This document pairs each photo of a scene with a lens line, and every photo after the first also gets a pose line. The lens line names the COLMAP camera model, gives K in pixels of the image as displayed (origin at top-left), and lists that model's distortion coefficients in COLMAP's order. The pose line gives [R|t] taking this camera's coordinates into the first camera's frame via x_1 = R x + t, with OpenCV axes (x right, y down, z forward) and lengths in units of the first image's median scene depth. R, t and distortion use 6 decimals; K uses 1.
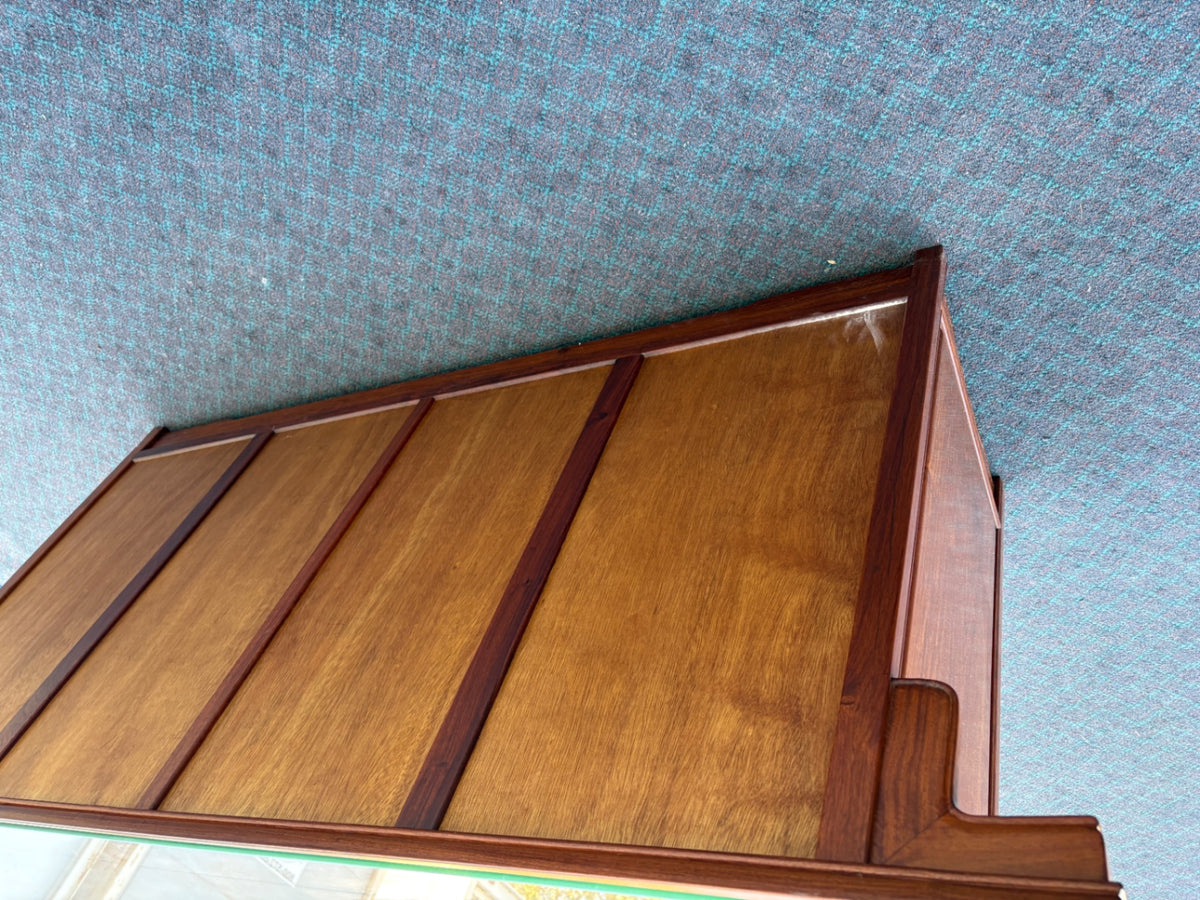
lens RADIAL K [[913.6, 0, 595.4], [0, 913.6, 449.0], [0, 0, 1]] dist [0.053682, -0.061242]
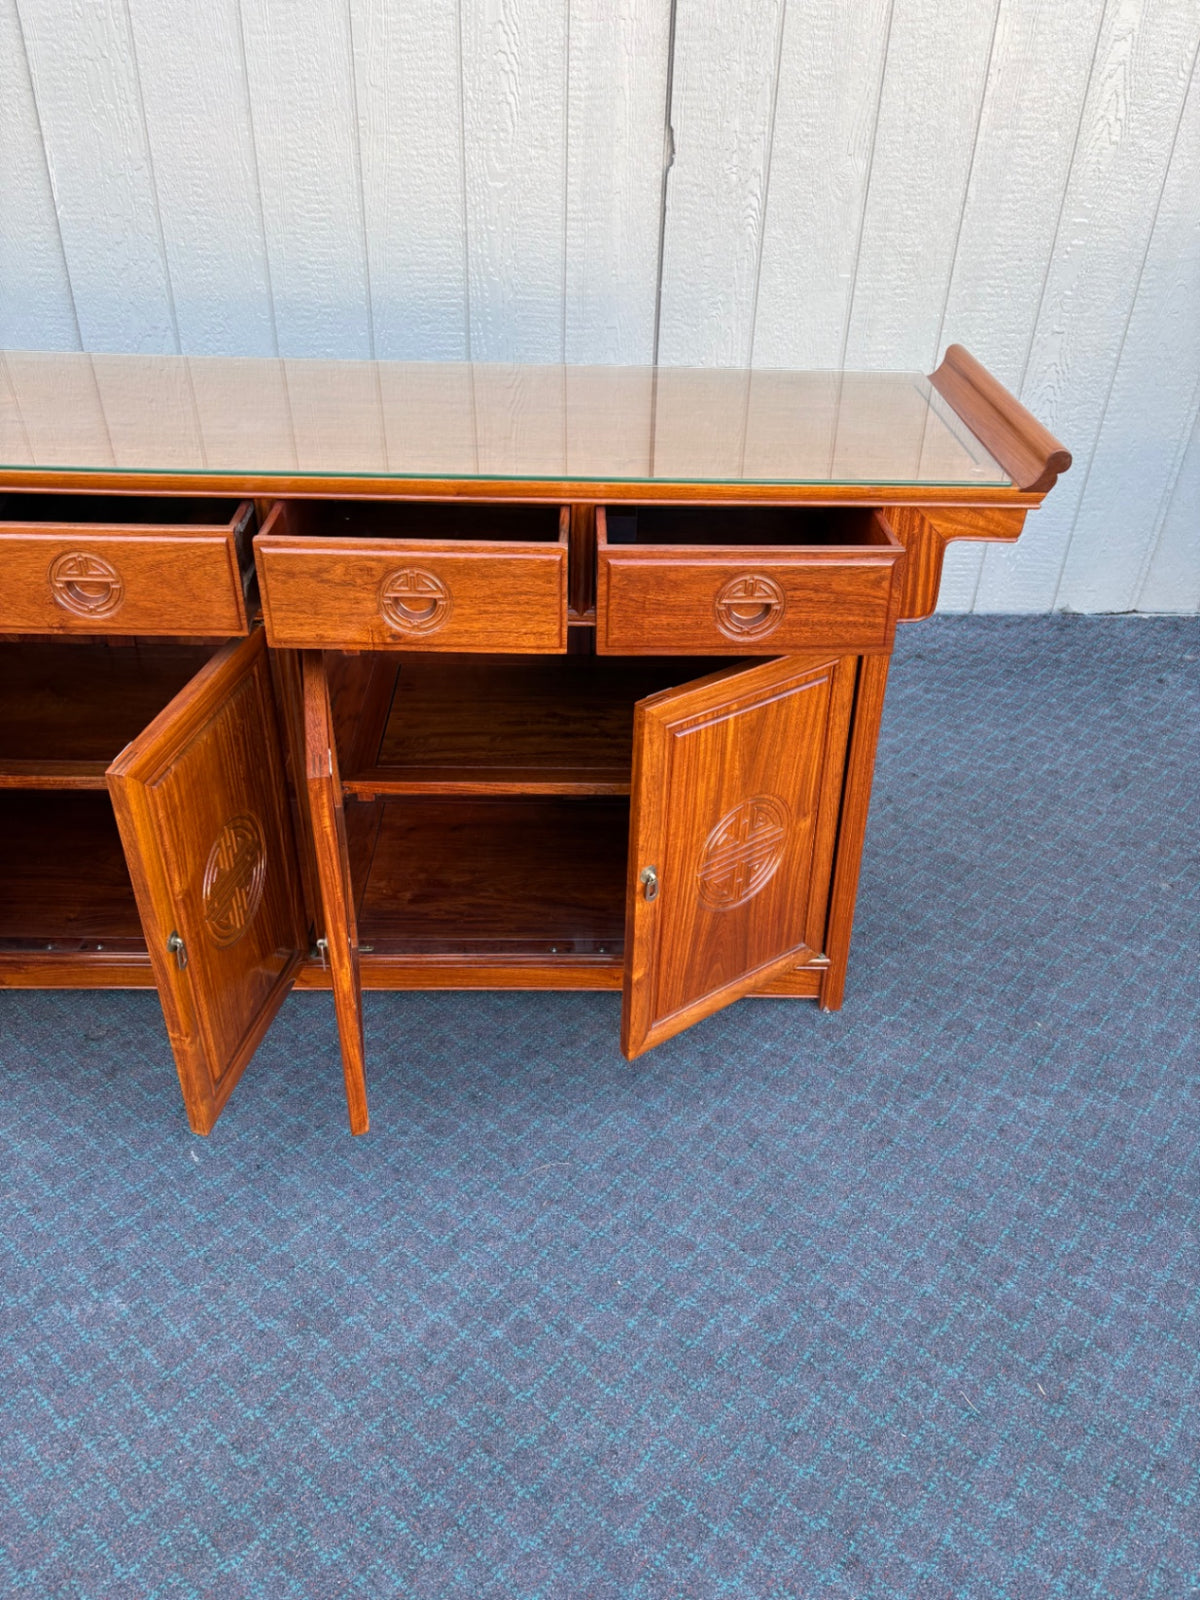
lens RADIAL K [[1216.0, 0, 603.5], [0, 1216.0, 811.3], [0, 0, 1]] dist [0.059204, -0.068527]
pose [[0.878884, 0.437865, -0.189306, 0.419608], [-0.143146, -0.136475, -0.980247, 1.653746], [-0.455052, 0.888622, -0.057267, 1.131148]]
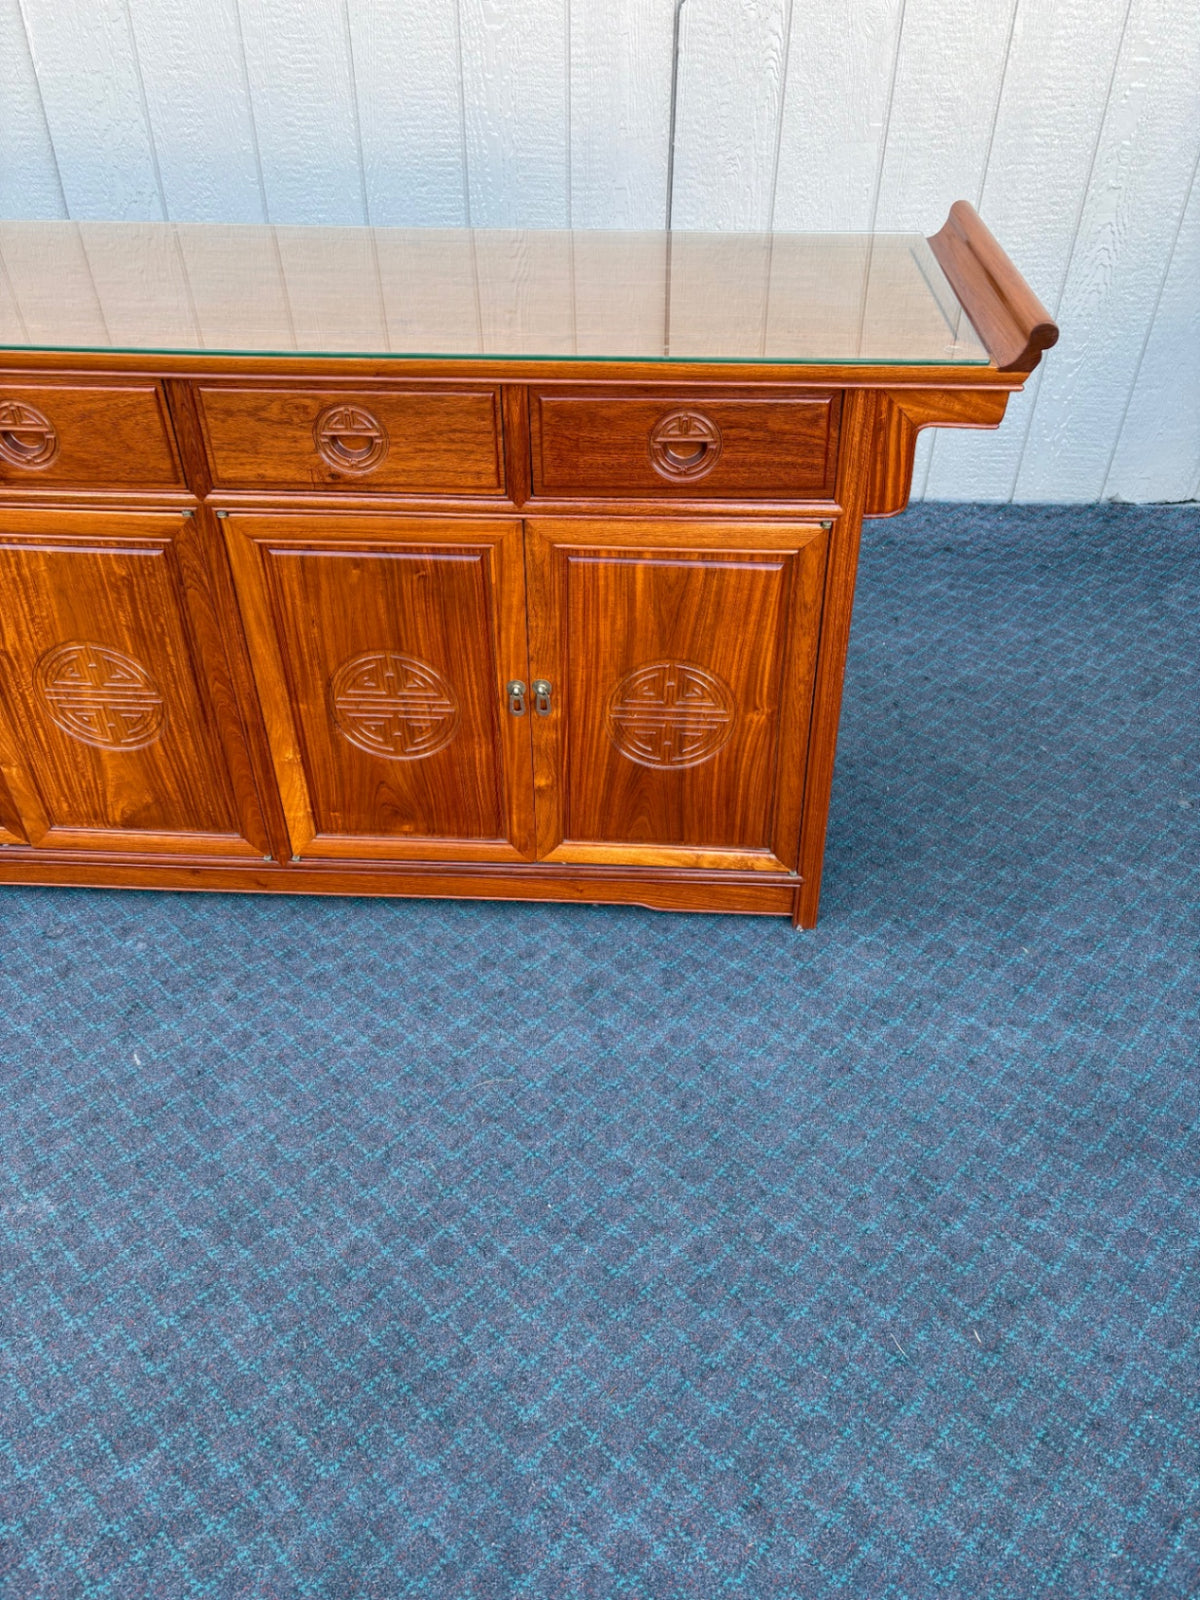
lens RADIAL K [[1215.5, 0, 597.3], [0, 1215.5, 801.7], [0, 0, 1]] dist [0.054357, -0.063465]
pose [[0.856503, 0.471858, -0.209170, 0.510698], [-0.207613, -0.056065, -0.976603, 1.561989], [-0.472545, 0.879890, 0.049944, 1.045465]]
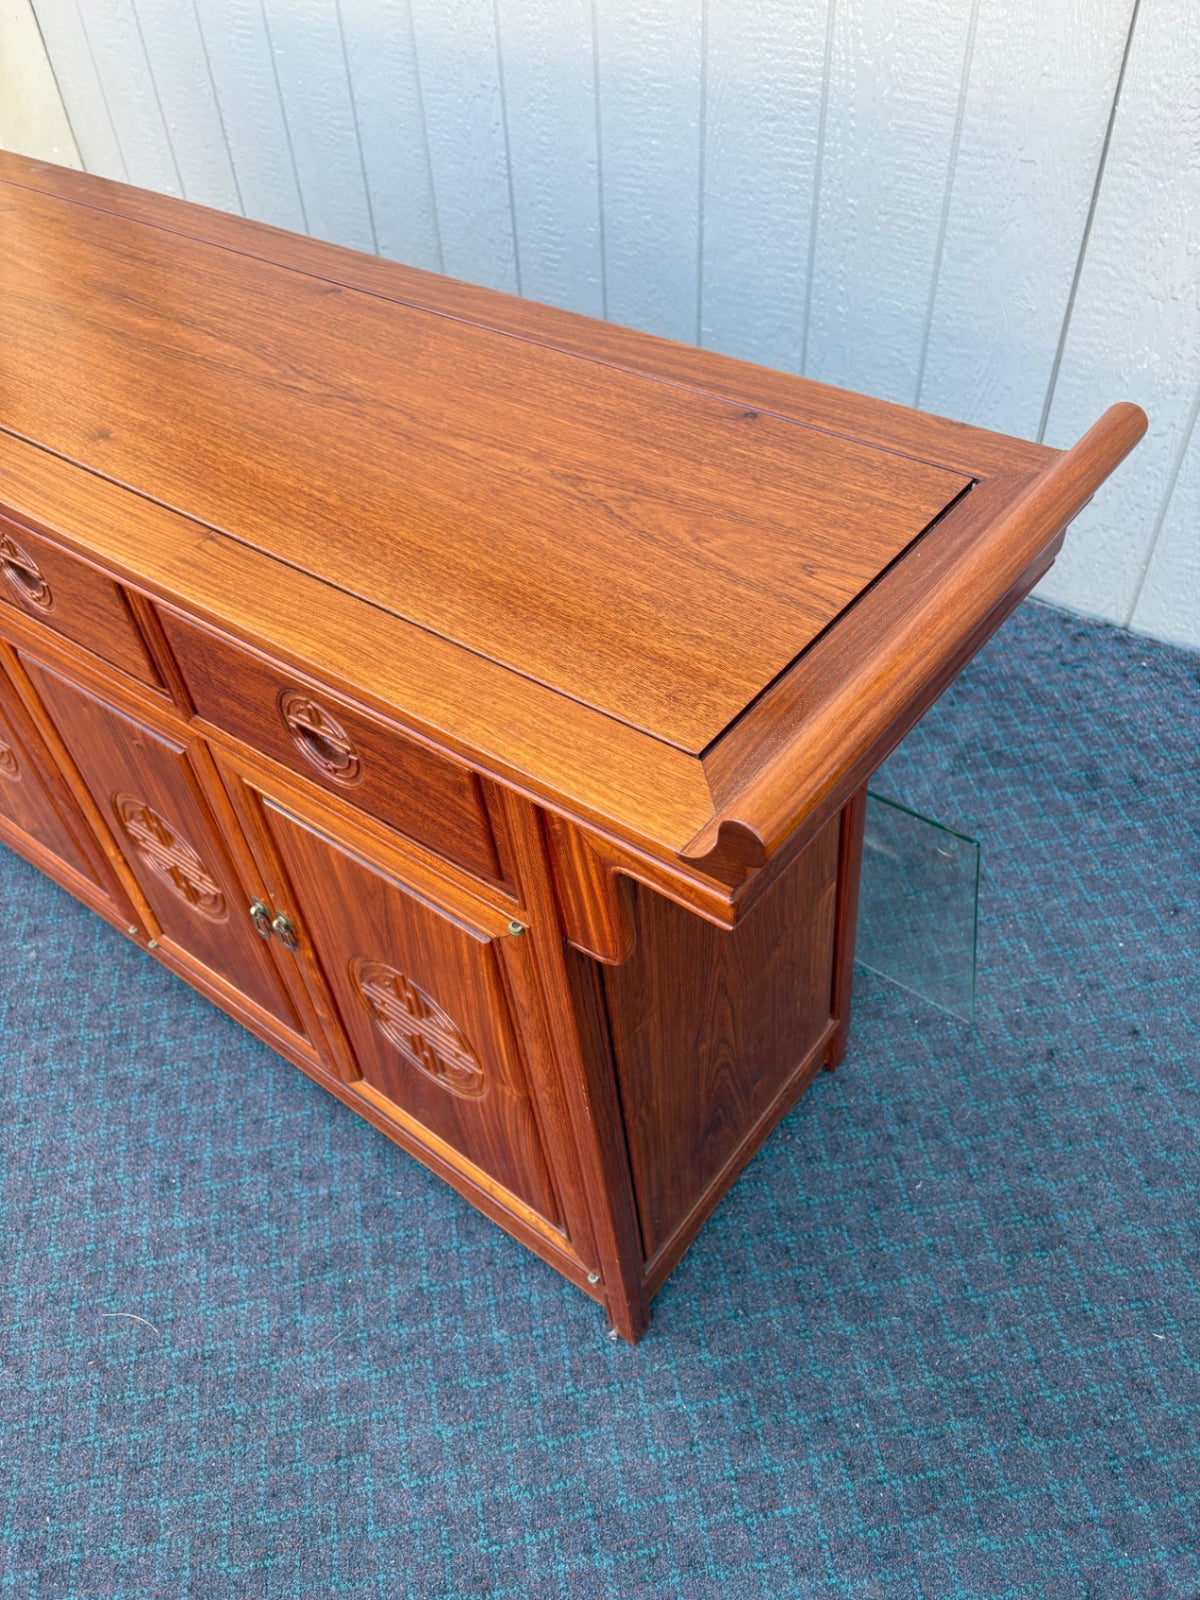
lens RADIAL K [[1198.4, 0, 594.0], [0, 1198.4, 808.2], [0, 0, 1]] dist [0.090598, -0.111988]
pose [[0.439704, 0.770157, -0.462080, 0.611726], [-0.632867, -0.099378, -0.767856, 0.918307], [-0.637291, 0.630065, 0.443710, 0.402638]]
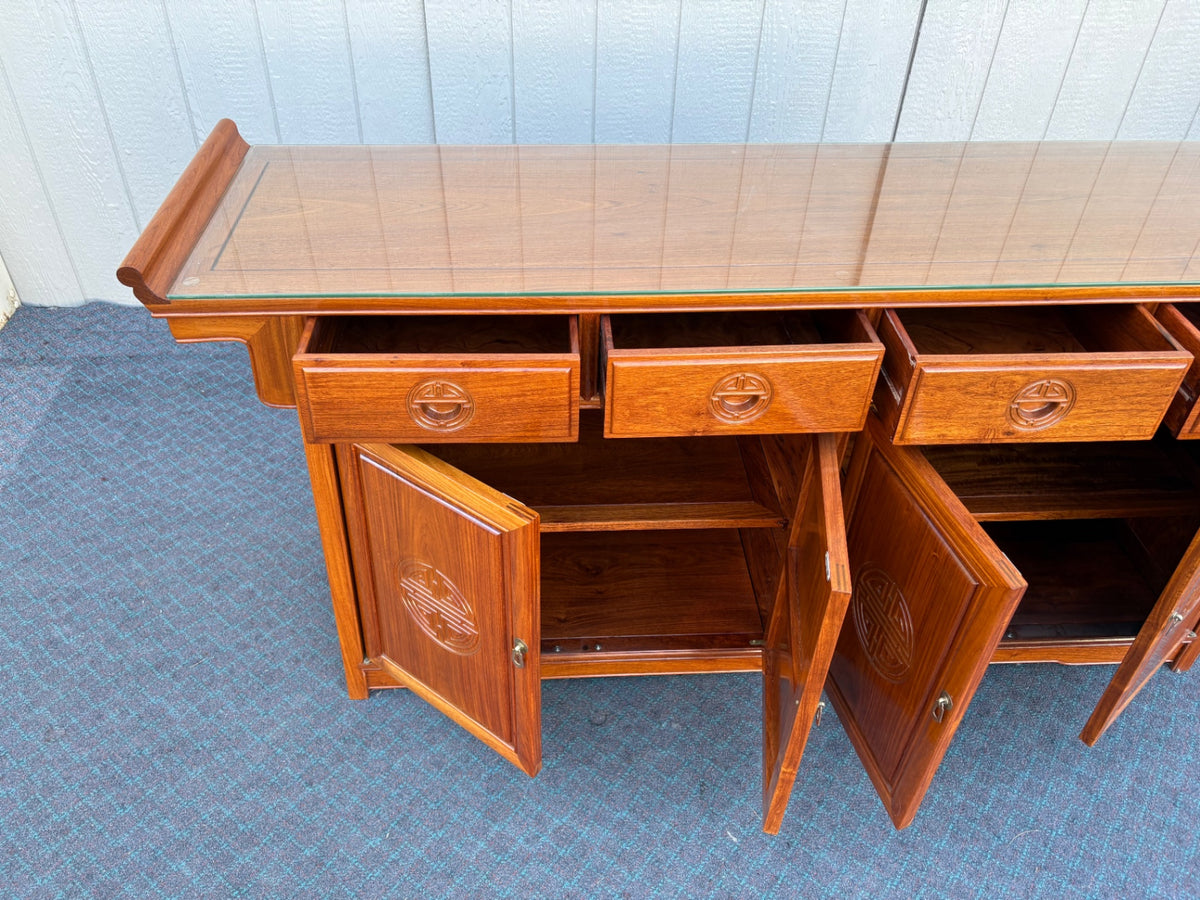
lens RADIAL K [[913.6, 0, 595.4], [0, 913.6, 449.0], [0, 0, 1]] dist [0.053682, -0.061242]
pose [[0.895541, 0.425943, -0.128762, -0.279174], [-0.120682, -0.046033, -0.991623, 1.594681], [-0.428302, 0.903578, 0.010179, 1.198238]]
